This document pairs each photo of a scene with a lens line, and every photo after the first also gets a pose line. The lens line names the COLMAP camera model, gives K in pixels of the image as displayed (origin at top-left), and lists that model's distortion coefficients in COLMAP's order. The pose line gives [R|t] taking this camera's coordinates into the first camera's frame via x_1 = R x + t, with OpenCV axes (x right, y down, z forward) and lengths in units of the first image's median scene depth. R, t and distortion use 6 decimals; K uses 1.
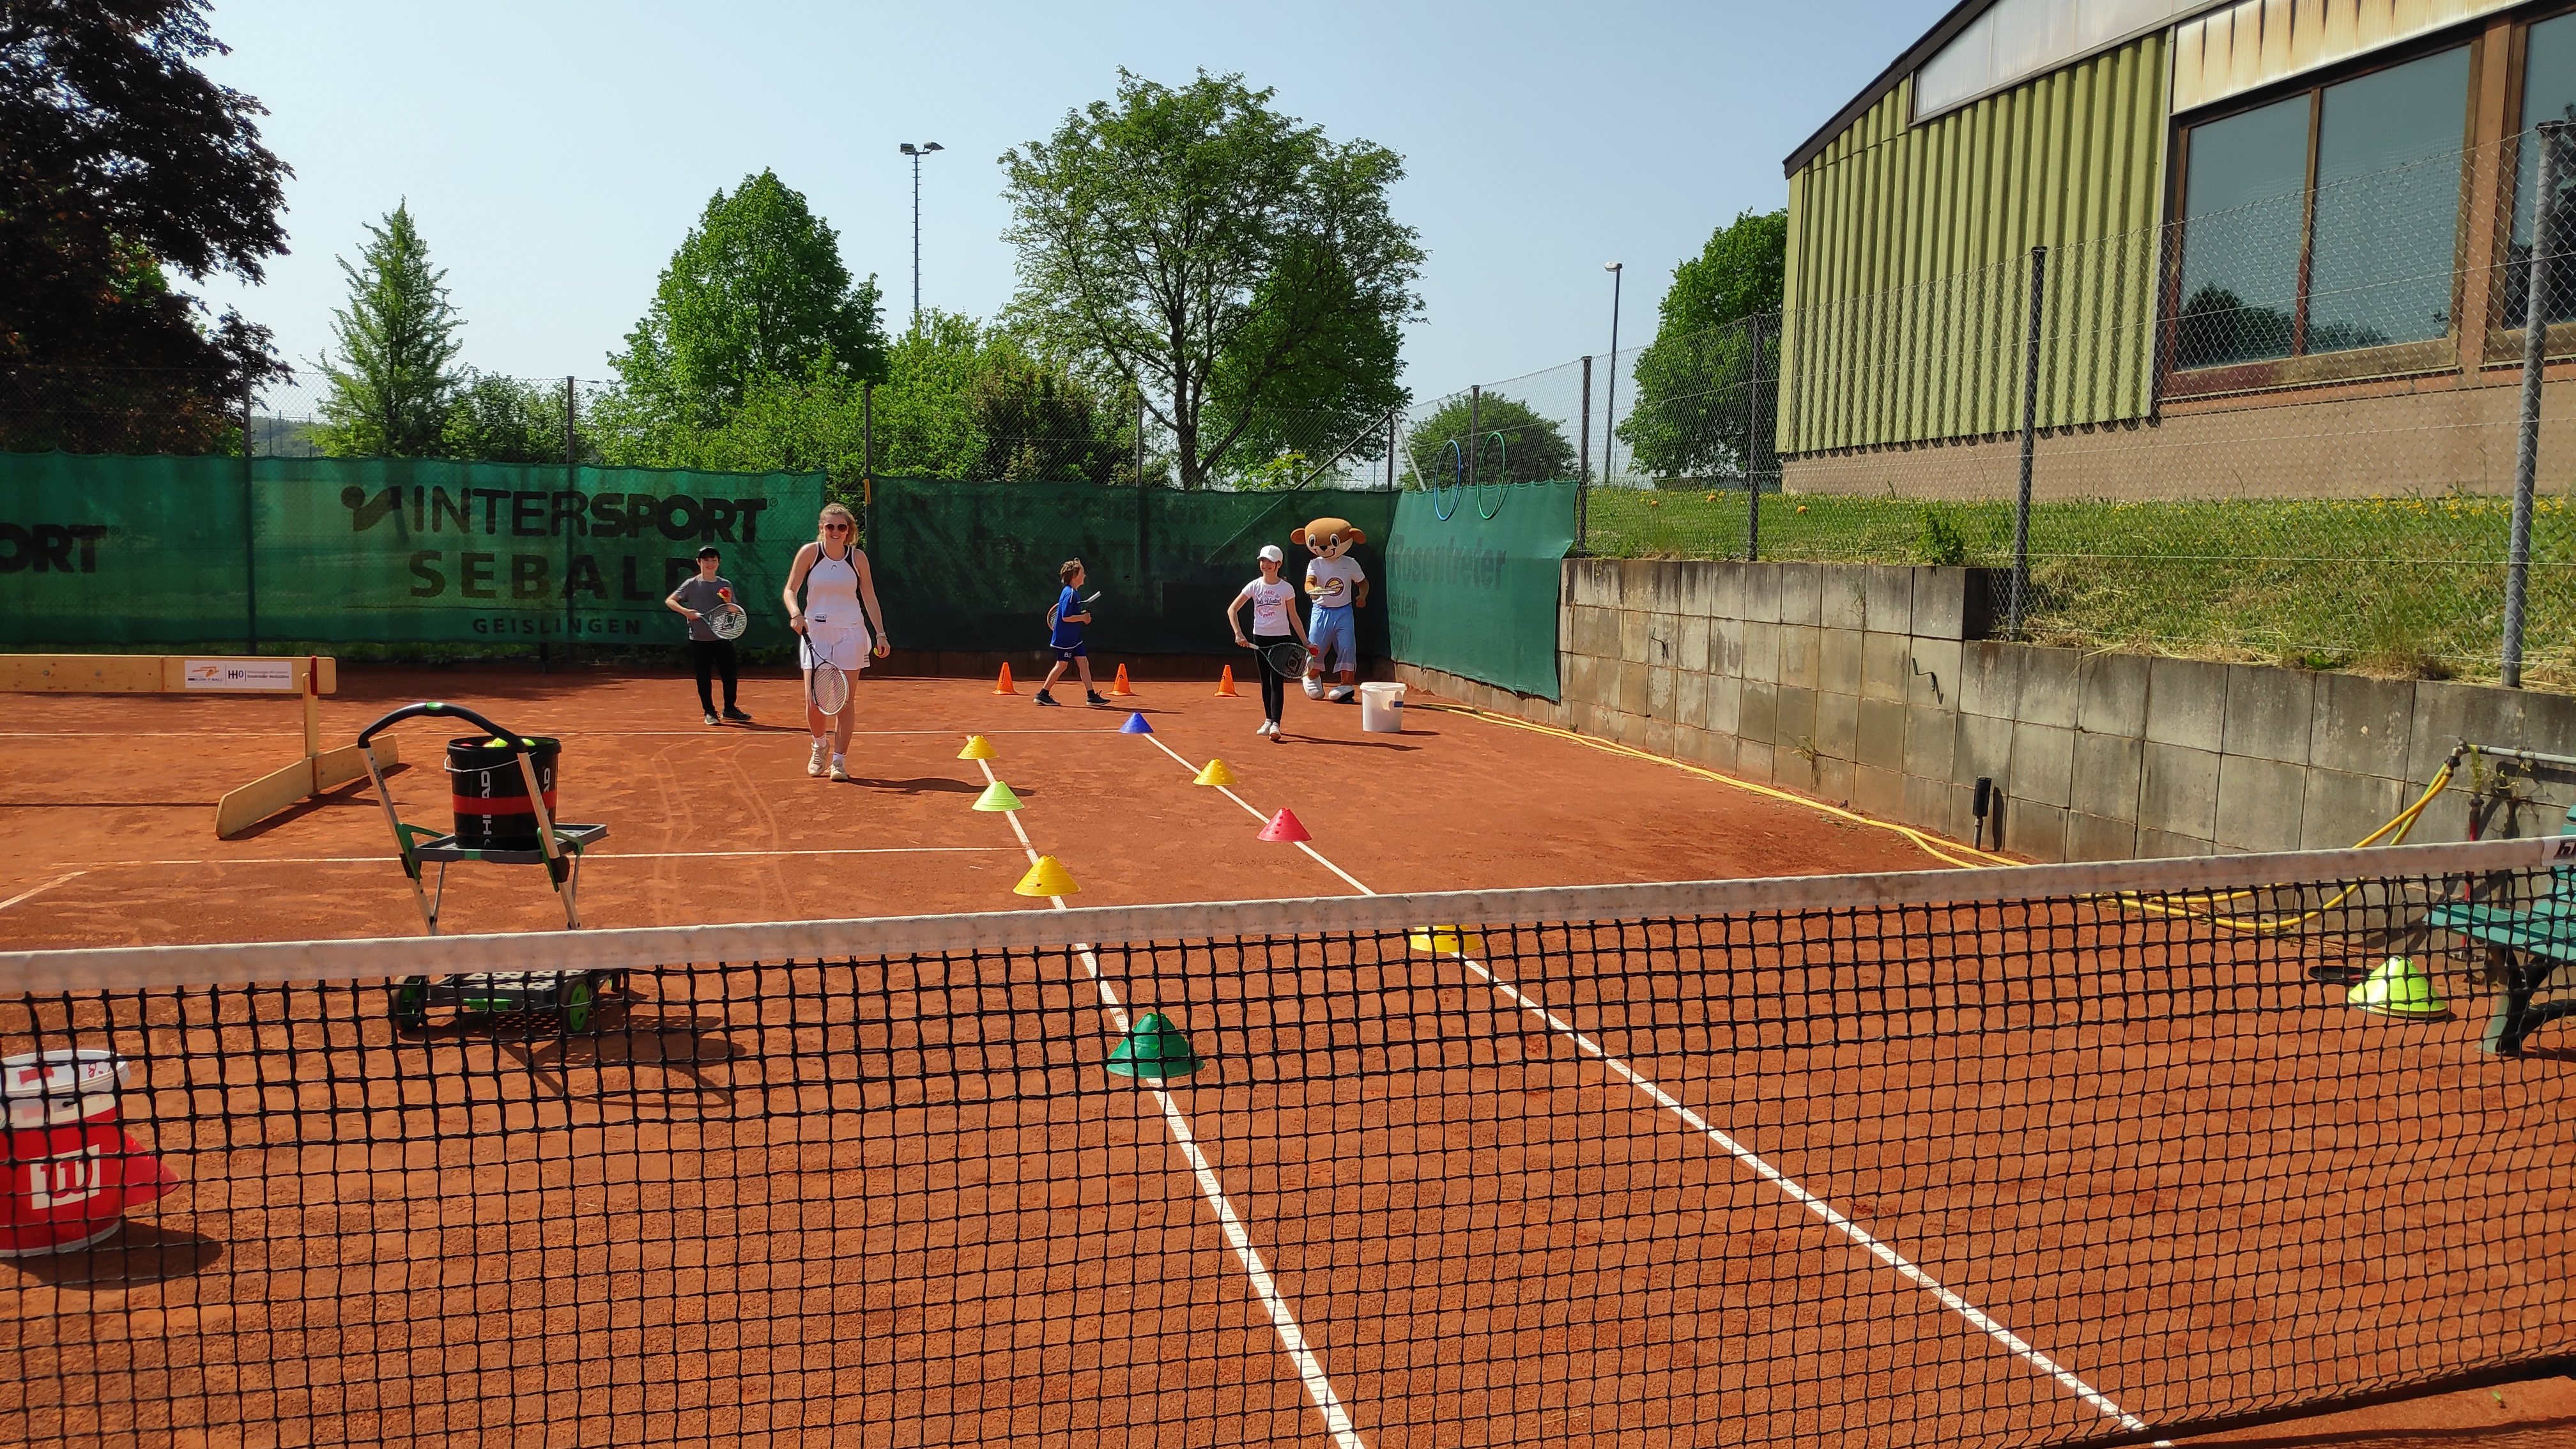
lens RADIAL K [[1834.0, 0, 1249.3], [0, 1834.0, 734.8], [0, 0, 1]] dist [0.031952, -0.059548]
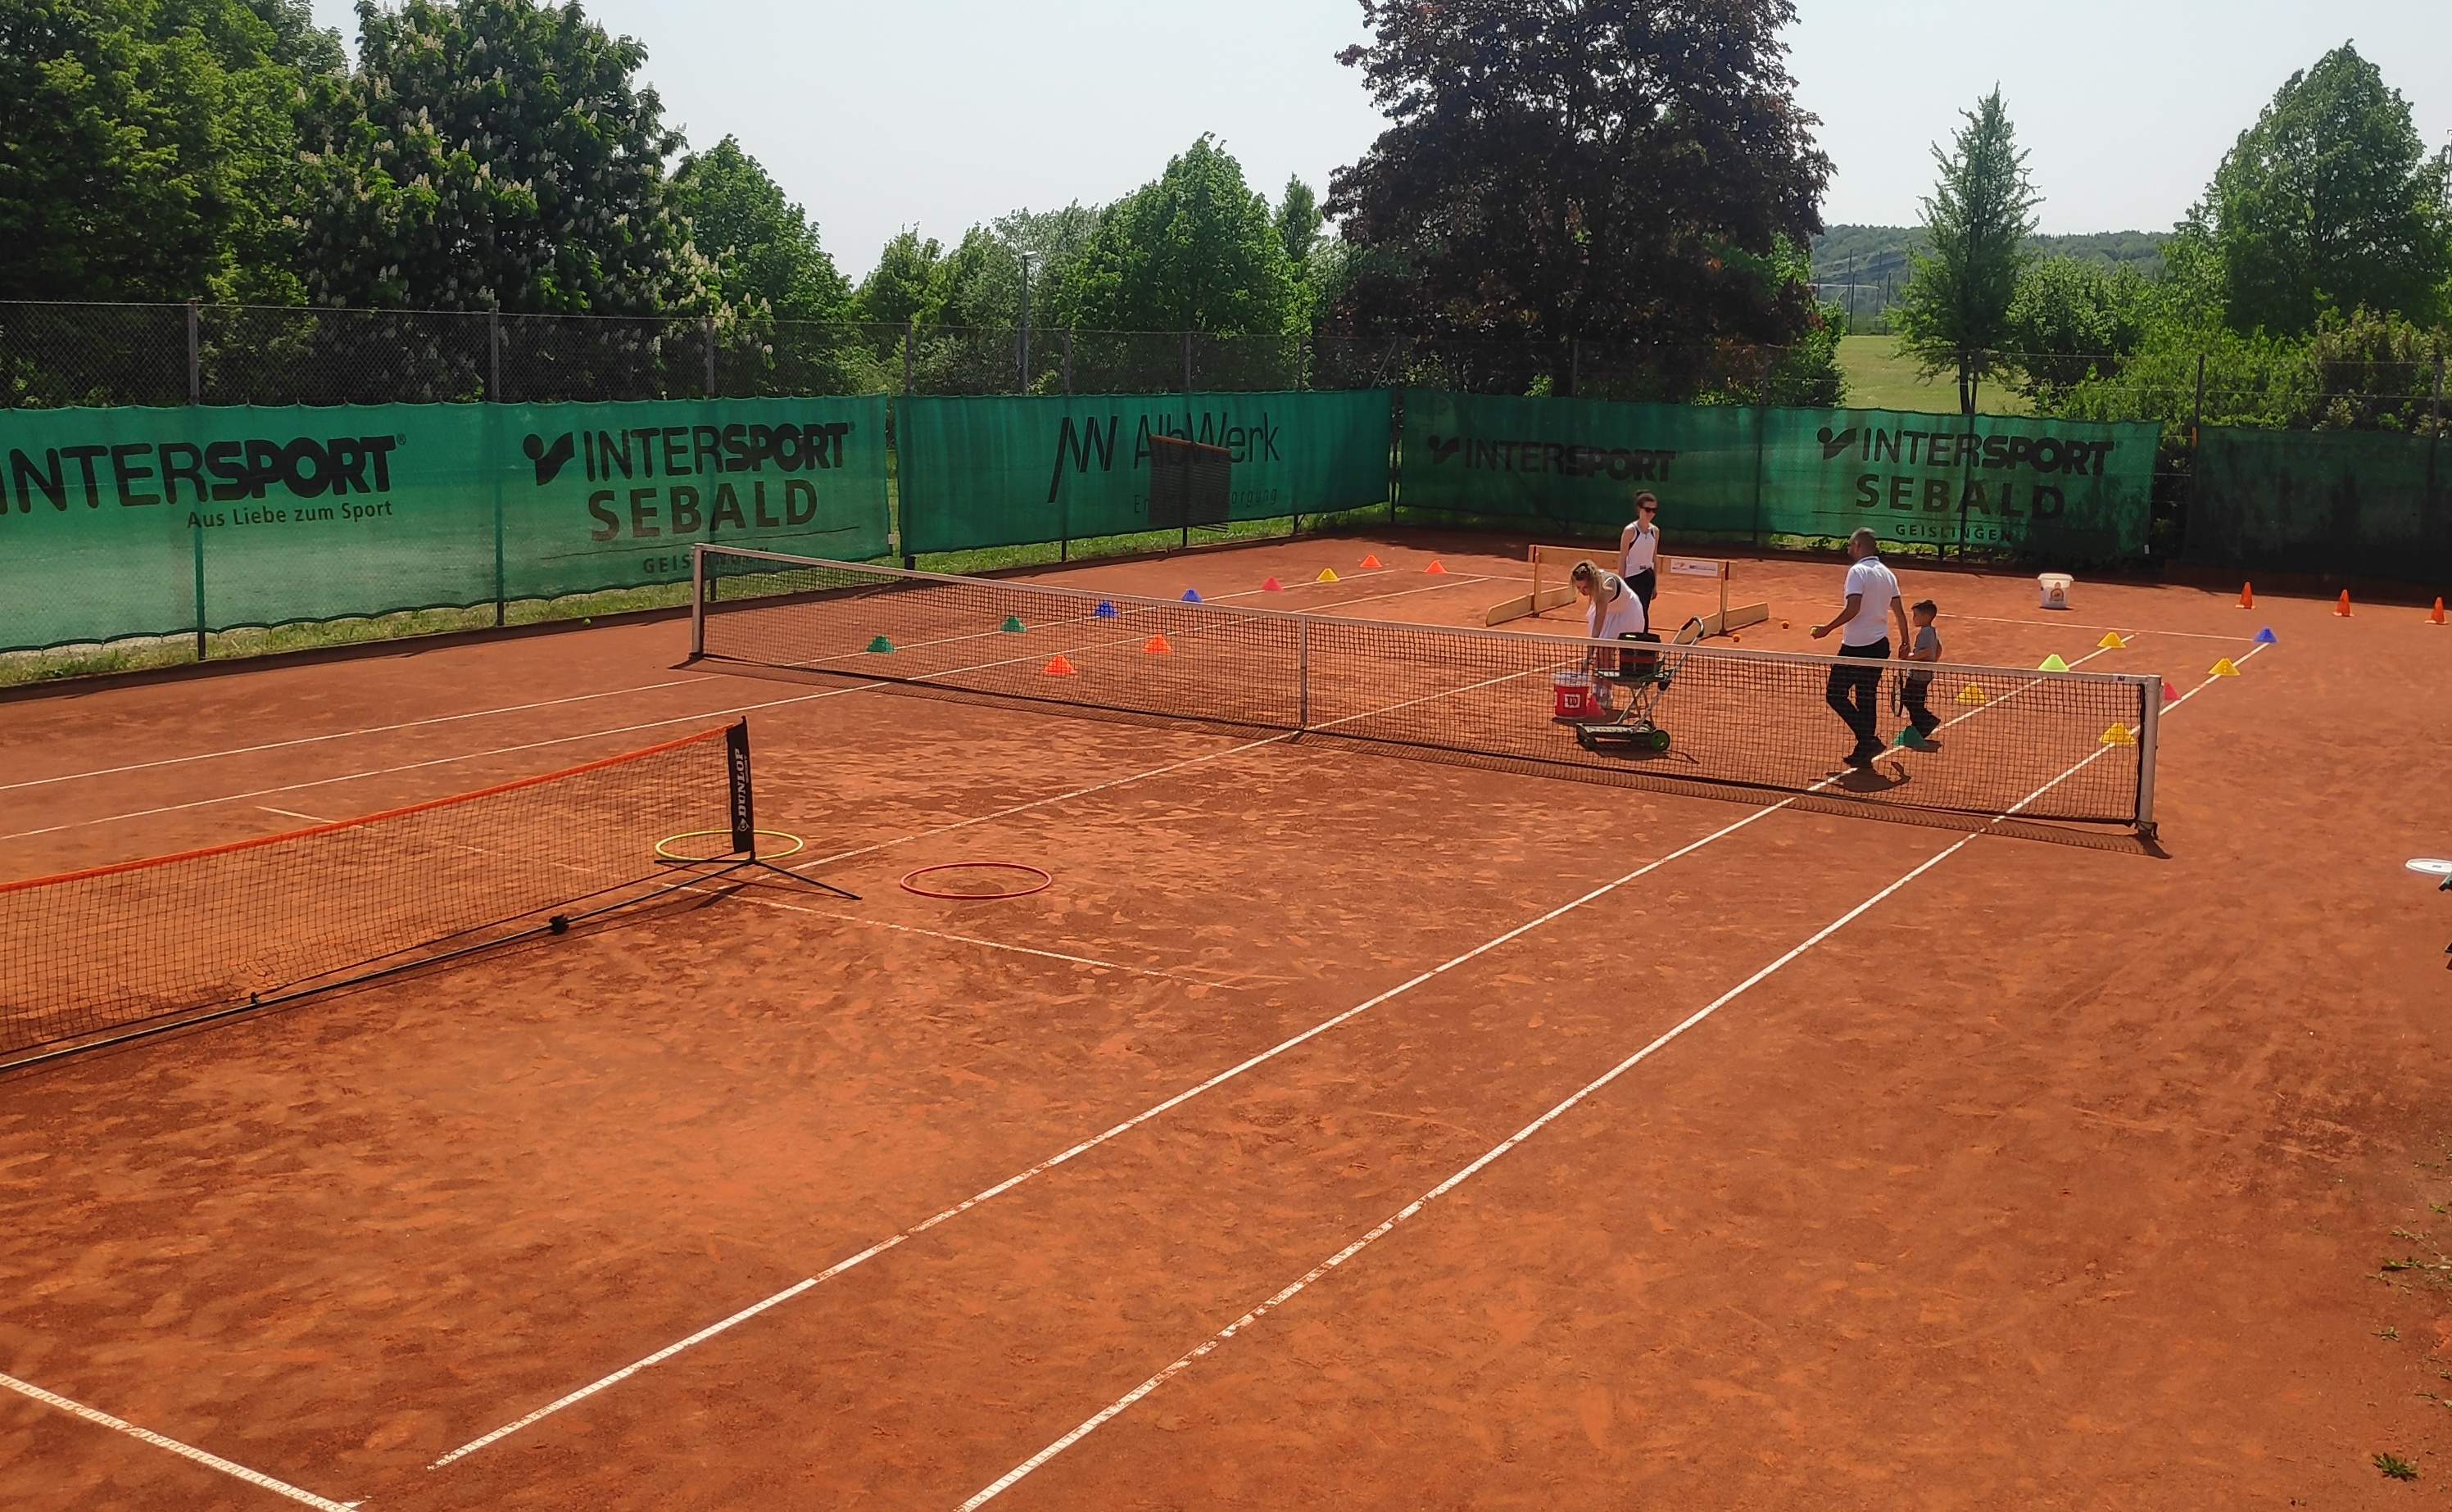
lens RADIAL K [[2300.6, 0, 1238.4], [0, 2300.6, 785.0], [0, 0, 1]] dist [-0.004892, 0.000000]
pose [[0.716936, 0.130771, -0.684764, 0.441206], [-0.078568, 0.991147, 0.107022, -0.014259], [0.692698, -0.022928, 0.720863, -0.605898]]
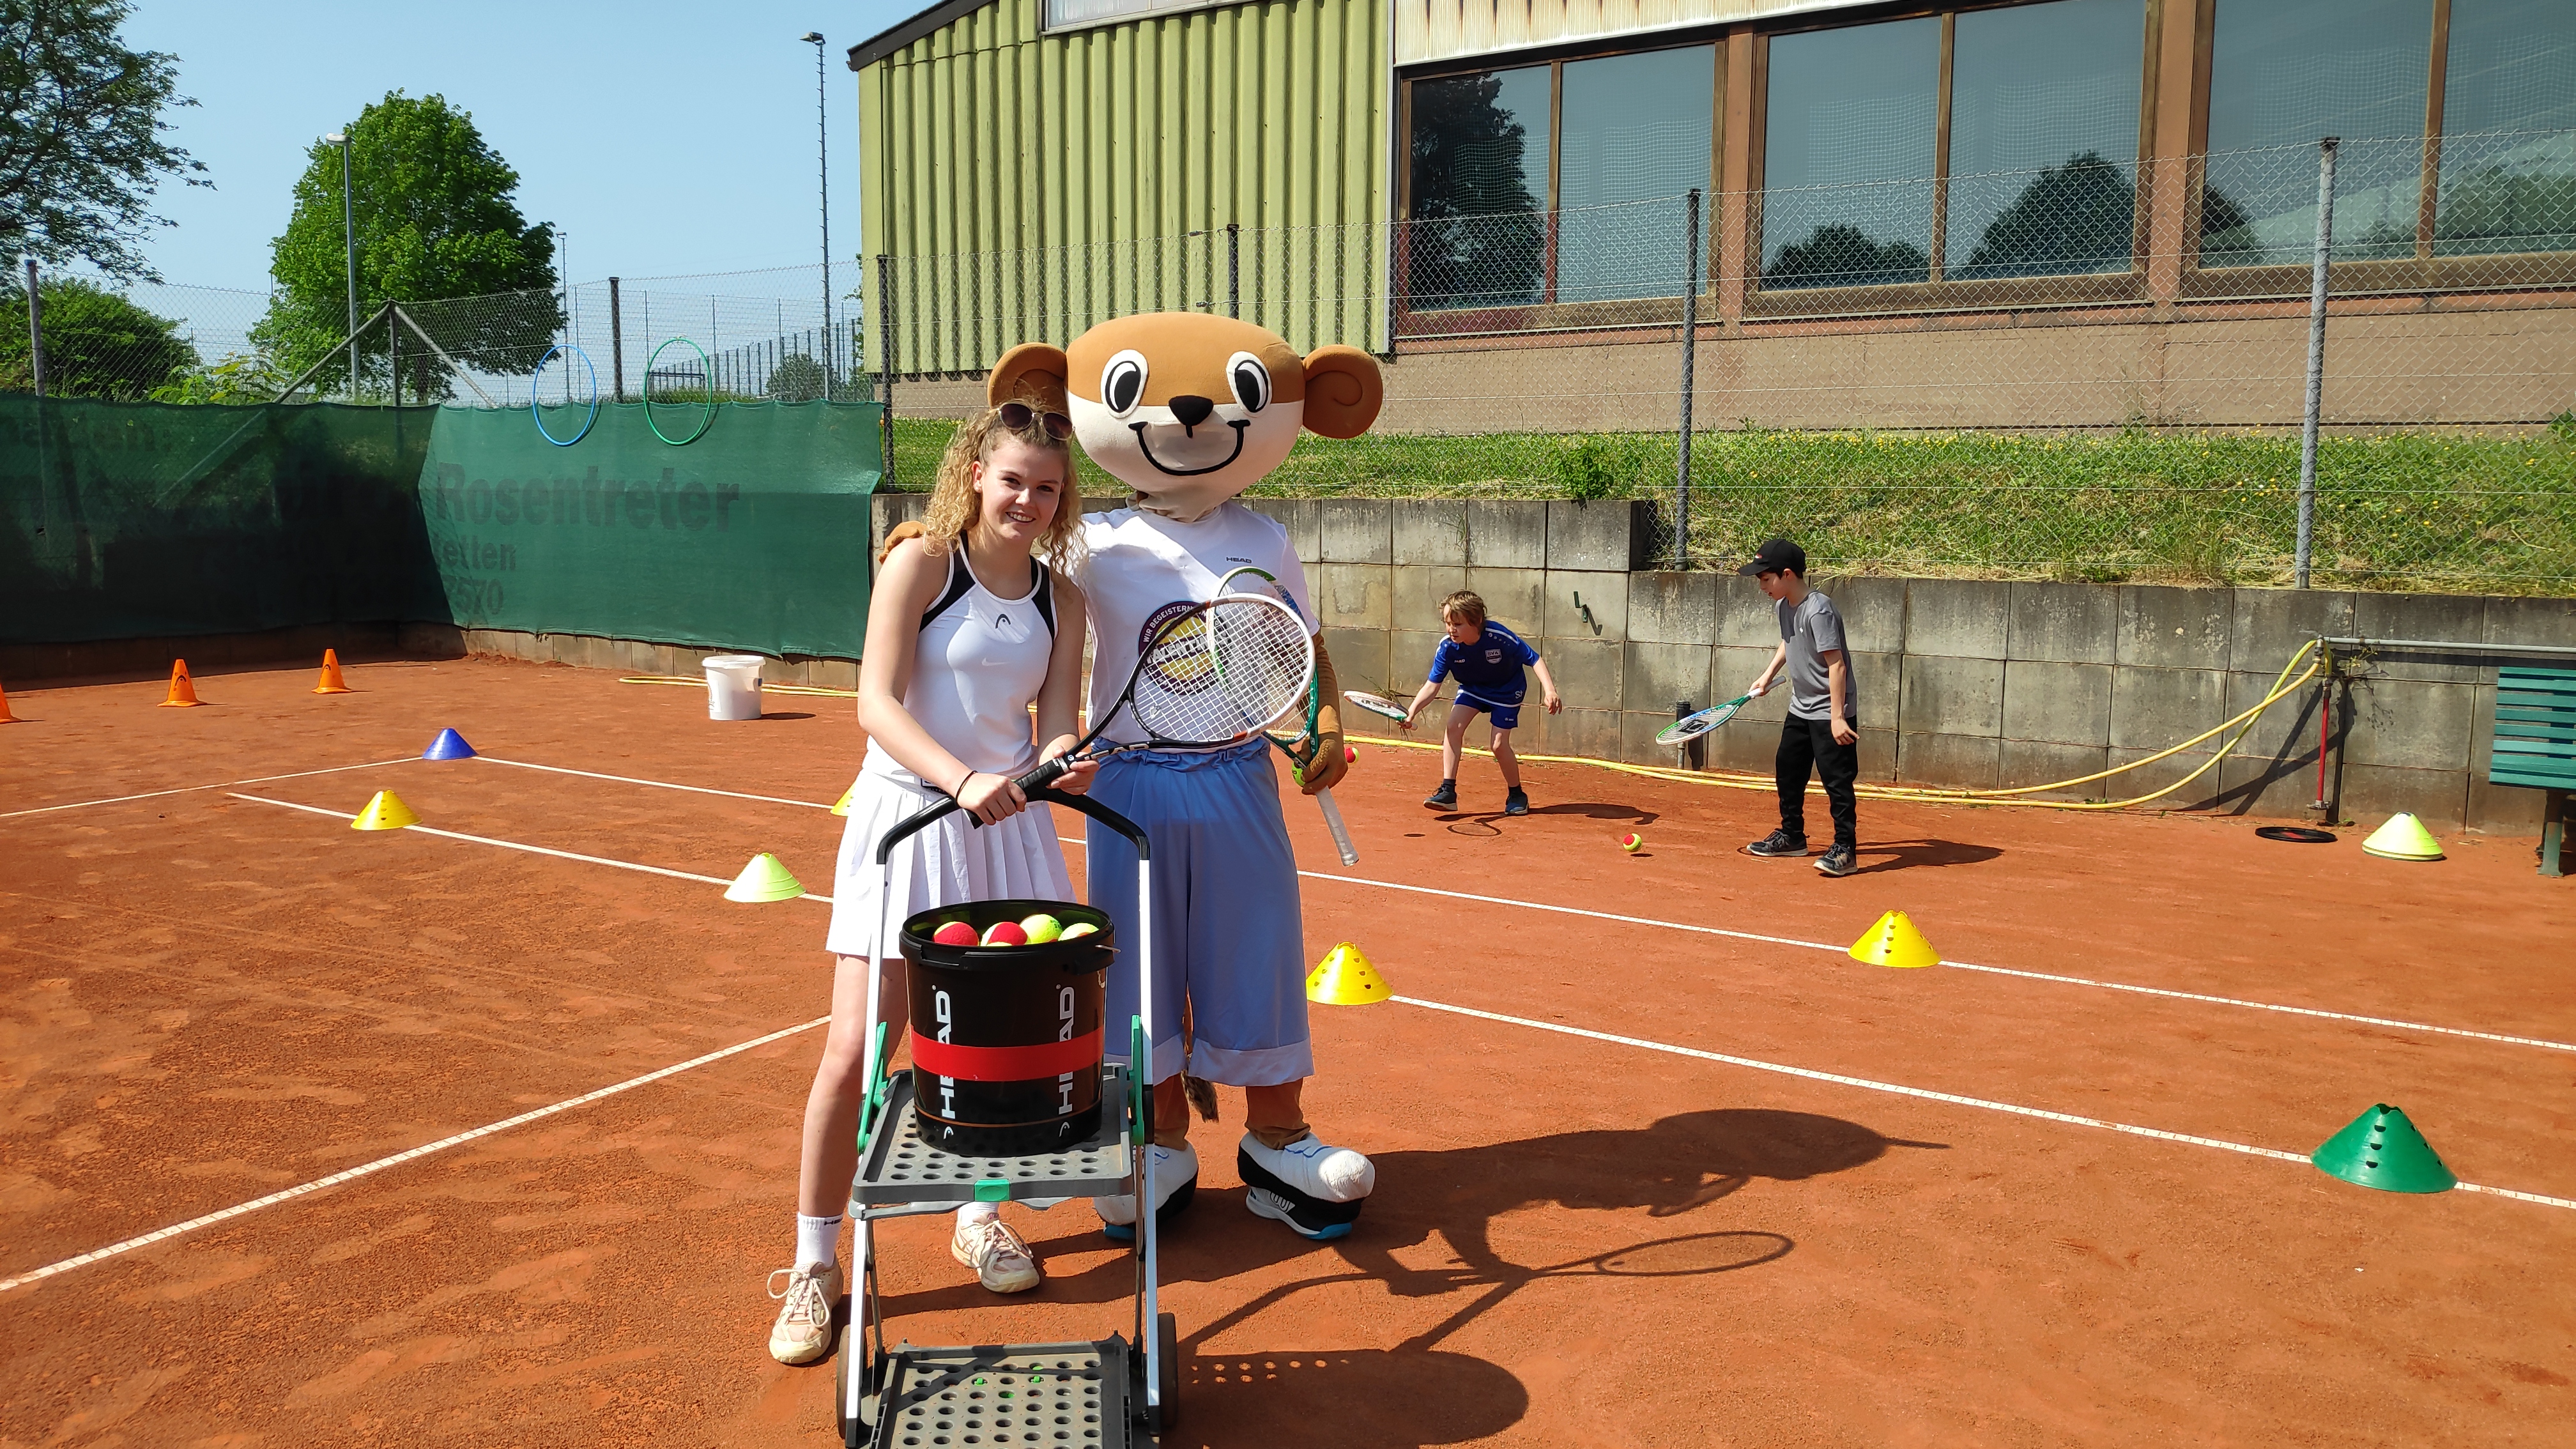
lens RADIAL K [[1834.0, 0, 1339.2], [0, 1834.0, 743.3], [0, 0, 1]] dist [0.031952, -0.059548]
pose [[0.705641, -0.119471, 0.698425, -0.227942], [0.083887, 0.992837, 0.085078, -0.028034], [-0.703586, -0.001446, 0.710609, 0.184823]]
